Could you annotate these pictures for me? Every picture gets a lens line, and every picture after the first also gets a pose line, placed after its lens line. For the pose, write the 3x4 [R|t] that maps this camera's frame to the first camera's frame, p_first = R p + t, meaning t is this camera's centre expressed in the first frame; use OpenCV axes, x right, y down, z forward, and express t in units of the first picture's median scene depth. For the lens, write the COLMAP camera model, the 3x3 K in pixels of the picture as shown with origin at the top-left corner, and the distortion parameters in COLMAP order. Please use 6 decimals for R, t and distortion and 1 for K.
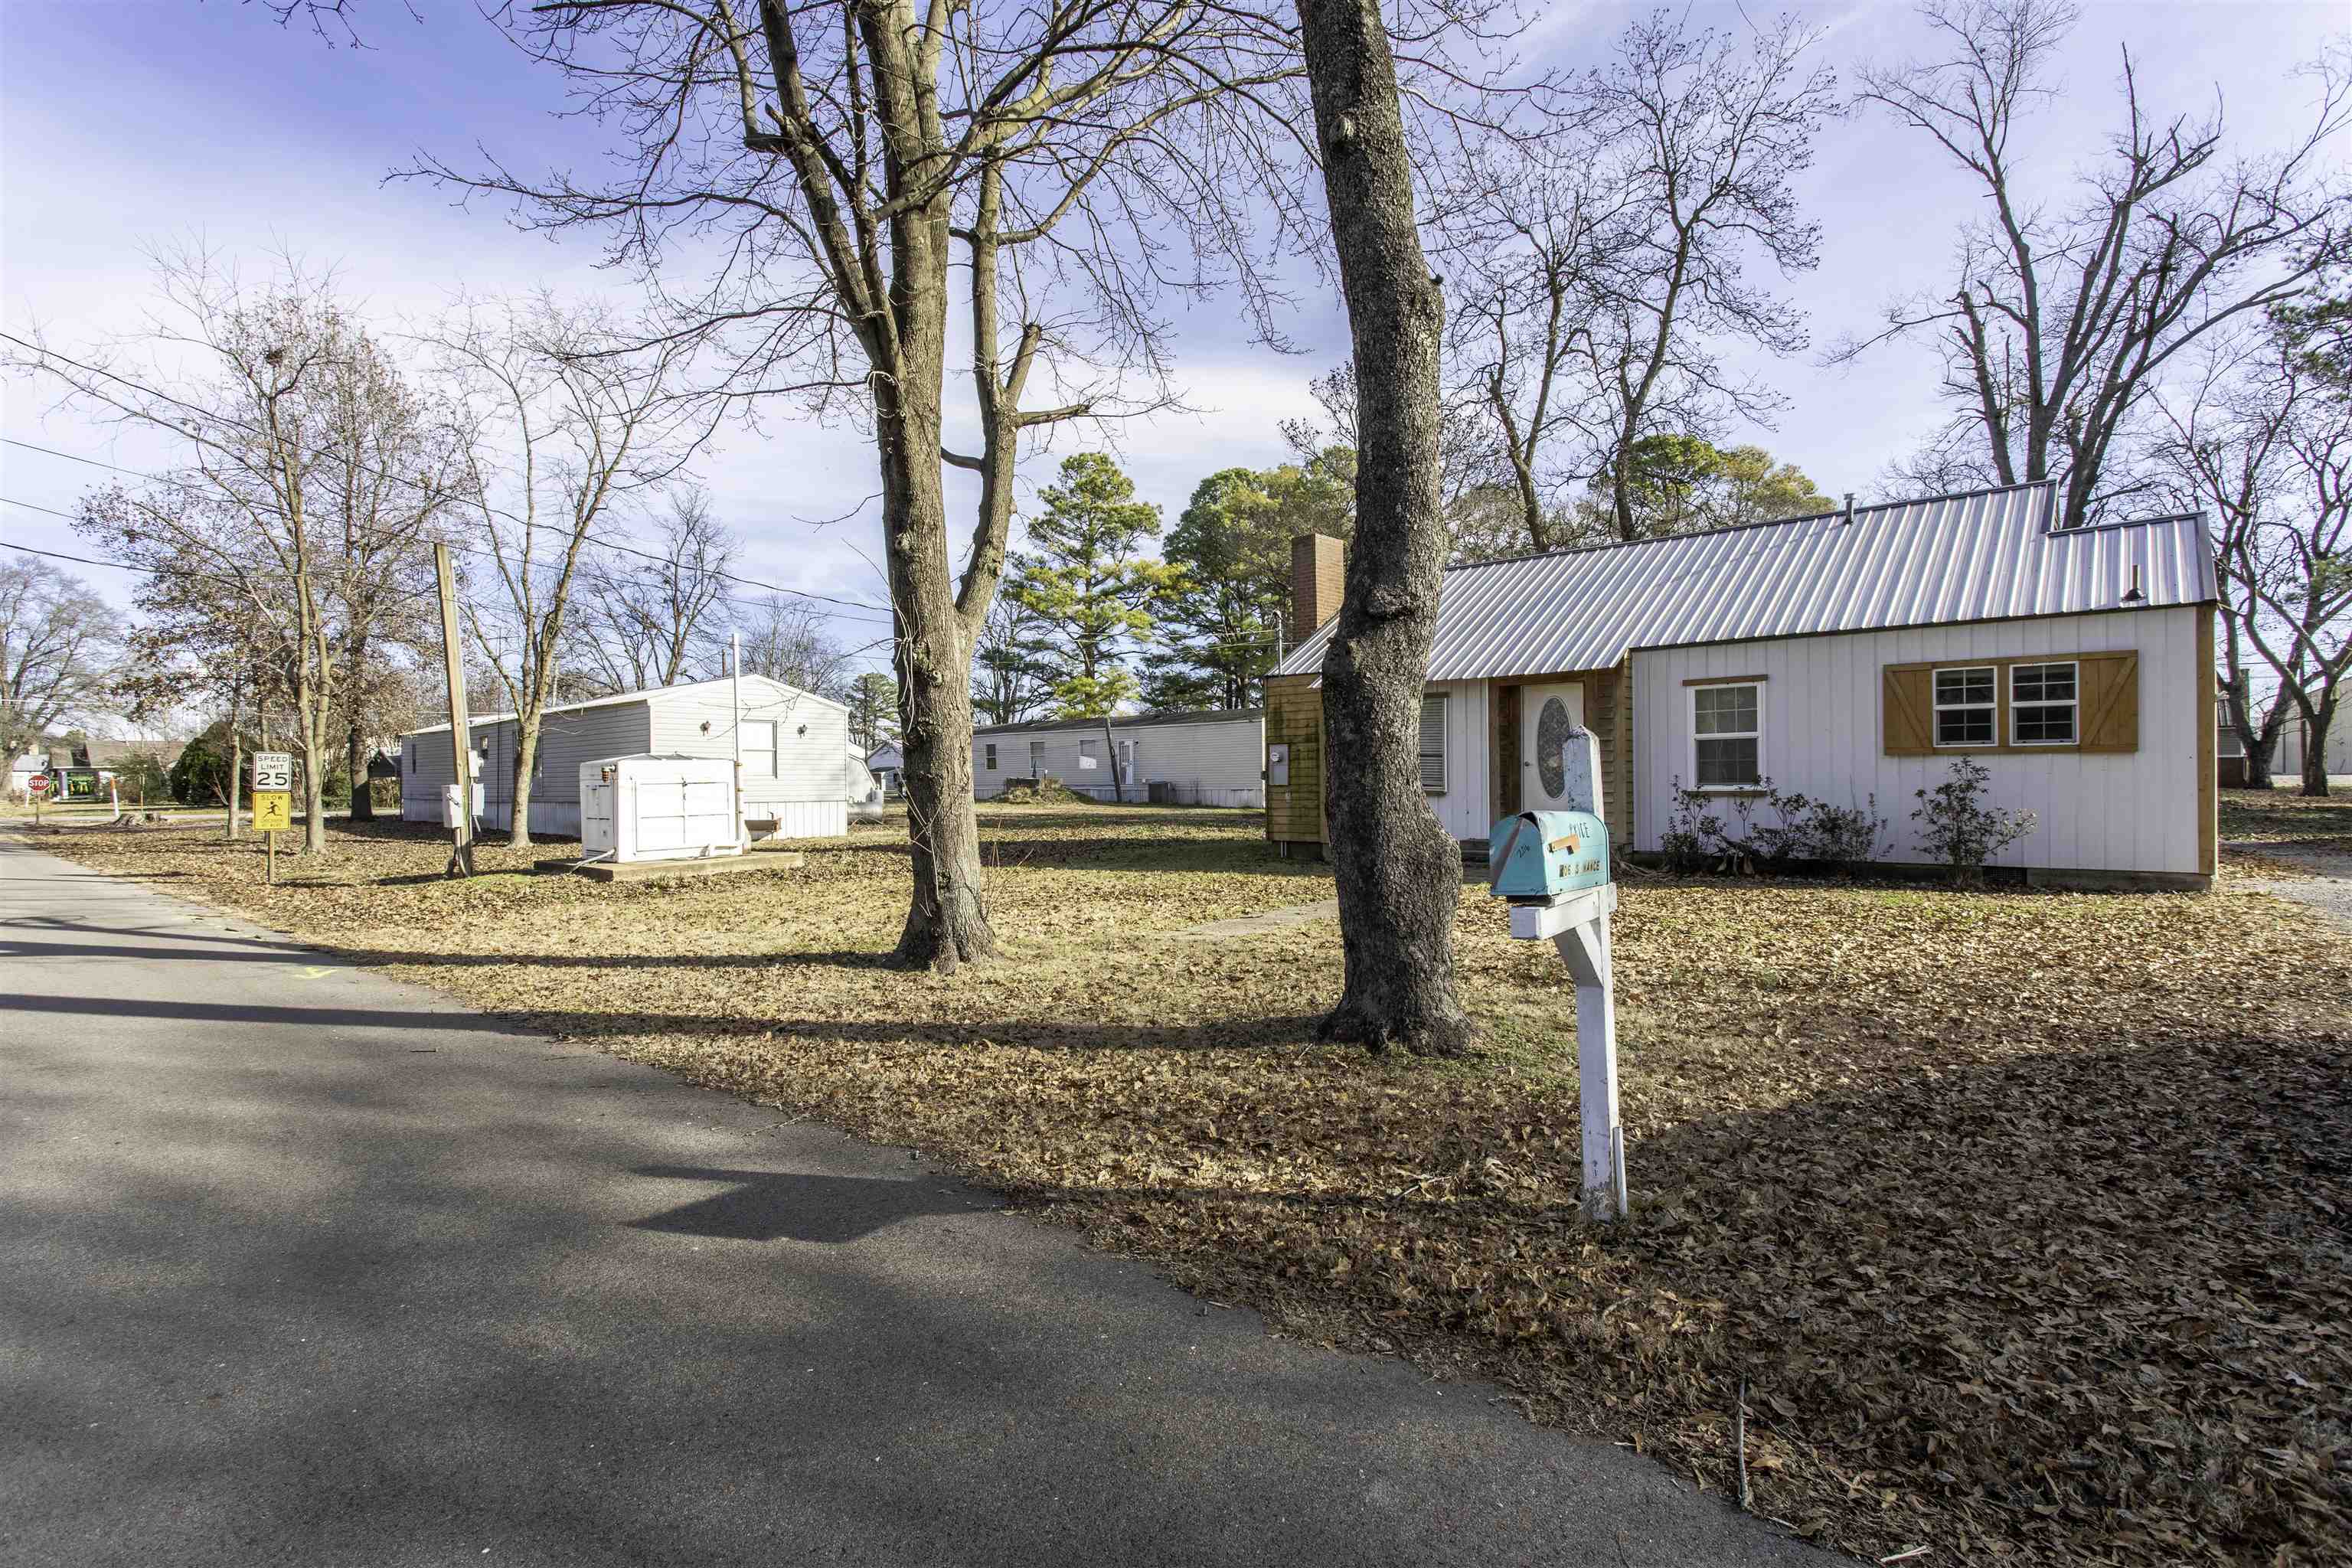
lens RADIAL K [[1120.2, 0, 1176.2], [0, 1120.2, 779.0], [0, 0, 1]] dist [0.009853, -0.002849]
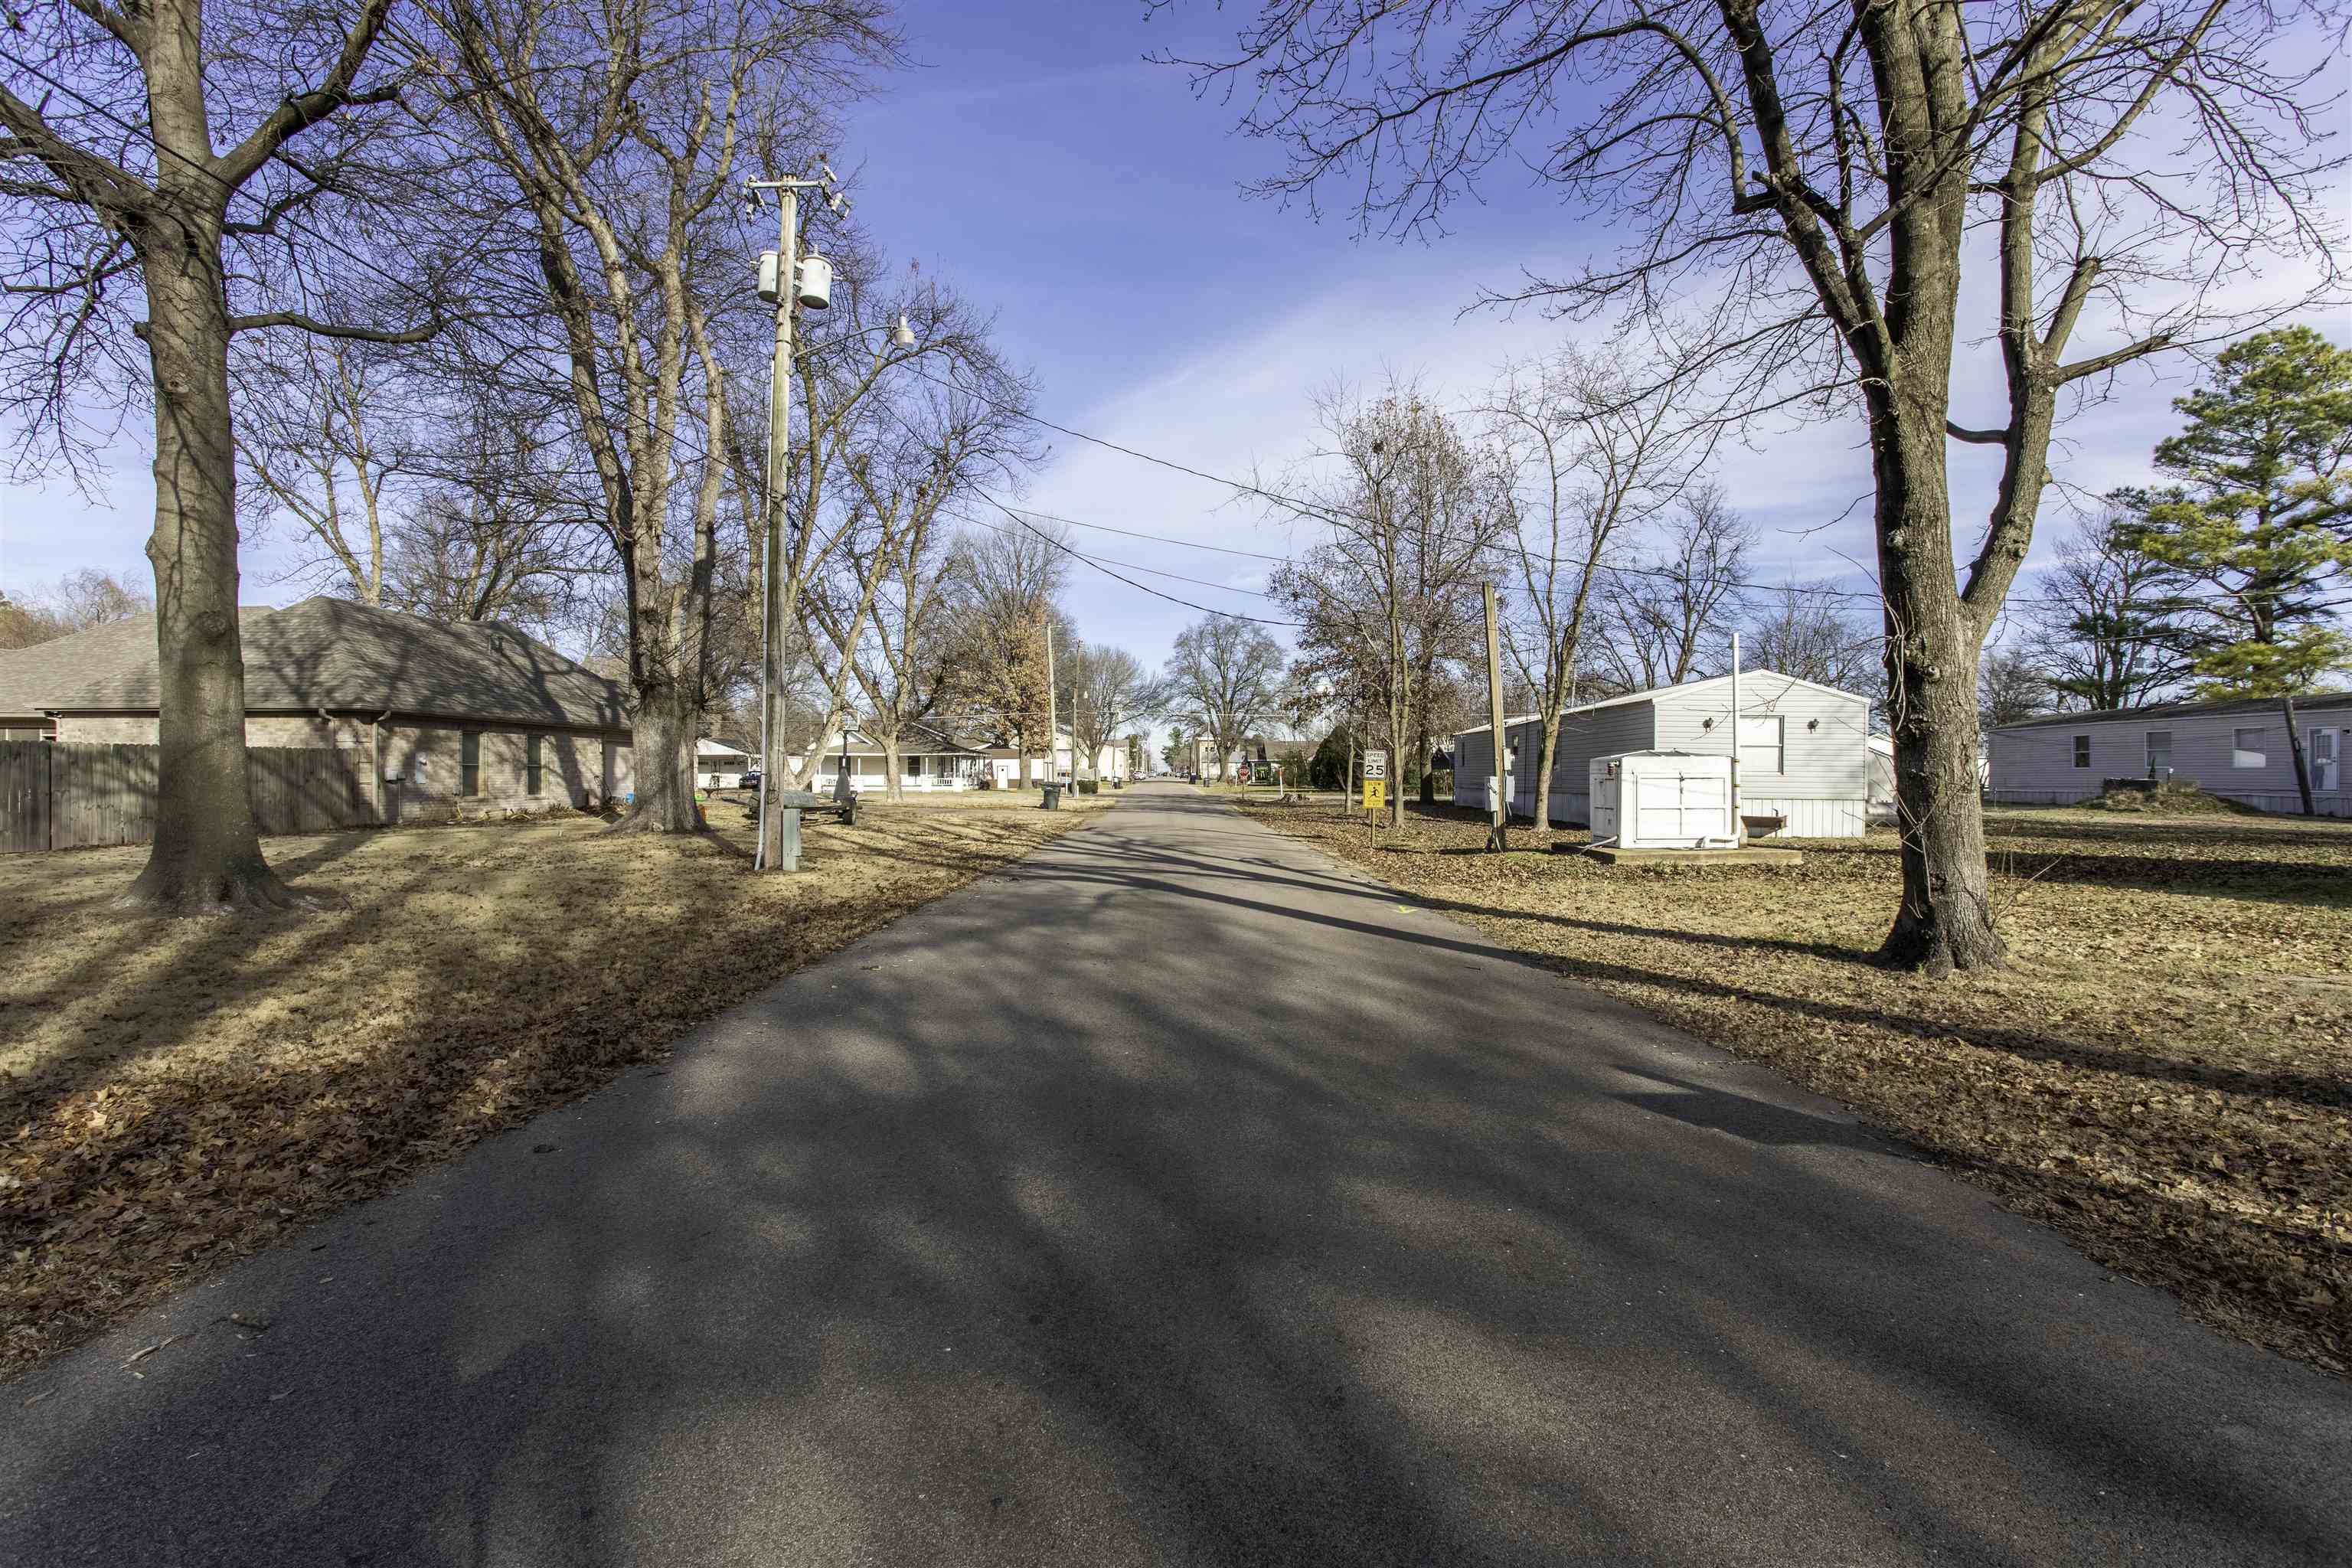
lens RADIAL K [[1120.2, 0, 1155.3], [0, 1120.2, 783.0], [0, 0, 1]] dist [0.009853, -0.002849]
pose [[0.650744, 0.019371, -0.759050, 0.052531], [-0.013341, 0.999812, 0.014077, -0.000033], [0.759180, 0.000966, 0.650880, -0.085886]]
